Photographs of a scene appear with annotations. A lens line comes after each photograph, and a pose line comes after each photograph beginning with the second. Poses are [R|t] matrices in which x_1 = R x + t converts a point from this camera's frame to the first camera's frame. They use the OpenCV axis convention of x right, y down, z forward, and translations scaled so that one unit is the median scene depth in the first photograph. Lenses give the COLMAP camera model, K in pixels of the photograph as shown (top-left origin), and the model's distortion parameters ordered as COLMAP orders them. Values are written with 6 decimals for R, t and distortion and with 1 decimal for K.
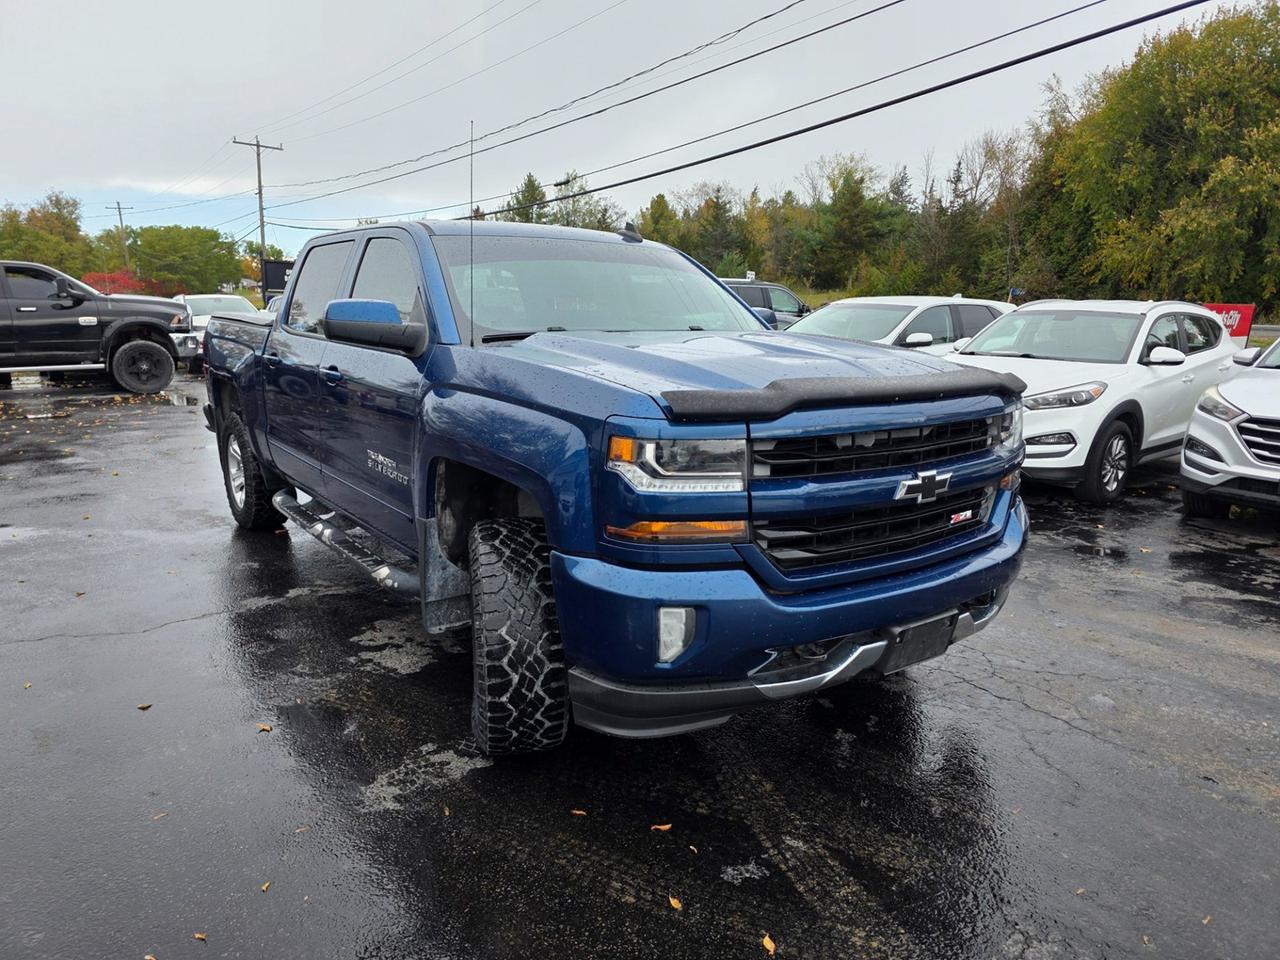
lens RADIAL K [[859.5, 0, 641.5], [0, 859.5, 483.1], [0, 0, 1]] dist [0.054990, -0.050264]
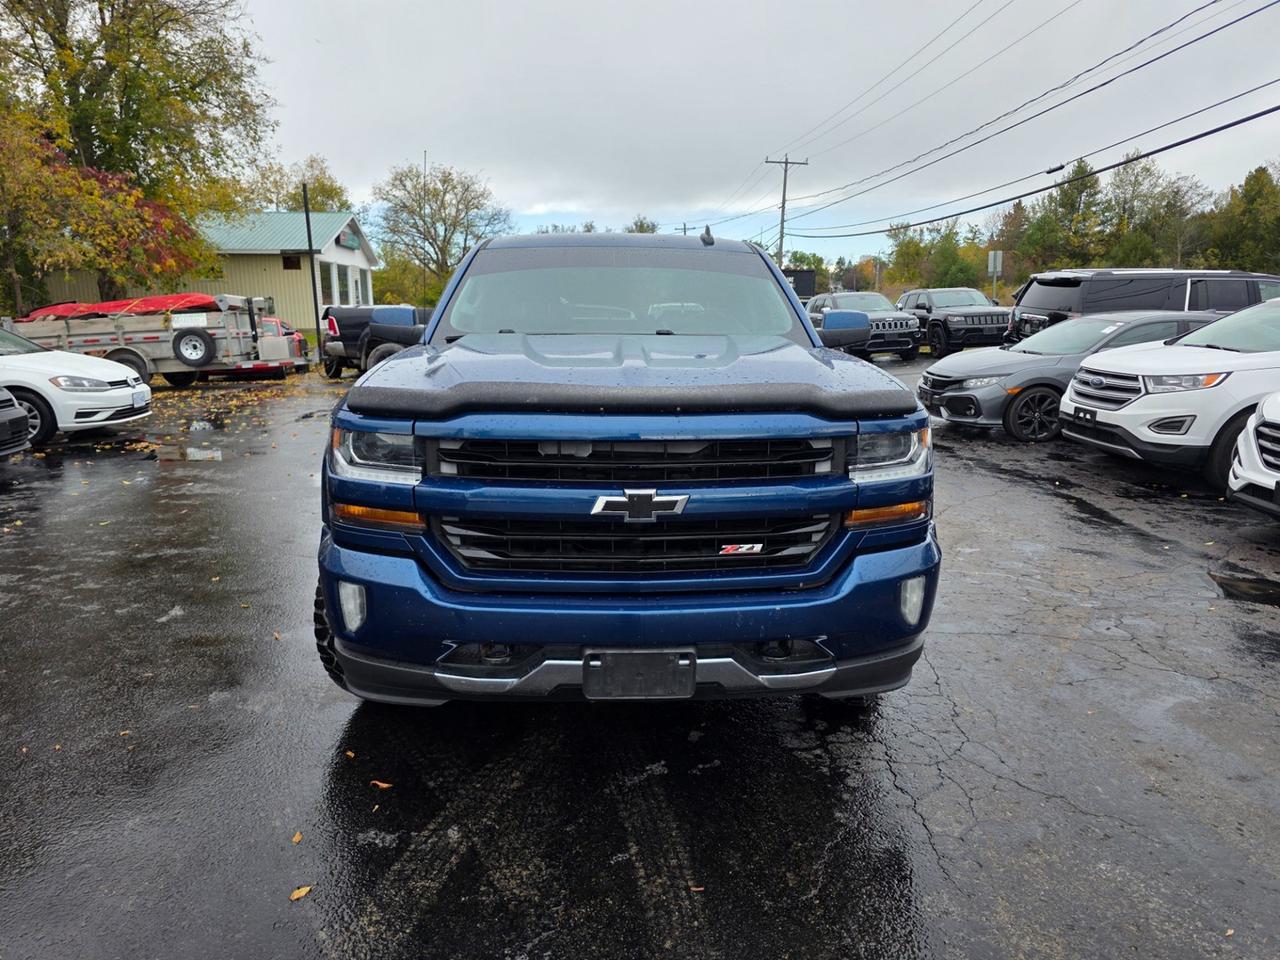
lens RADIAL K [[859.5, 0, 634.6], [0, 859.5, 480.5], [0, 0, 1]] dist [0.054990, -0.050264]
pose [[0.834812, 0.099351, -0.541497, 0.847076], [-0.102547, 0.994430, 0.024359, -0.046099], [0.540901, 0.035194, 0.840350, 0.233093]]
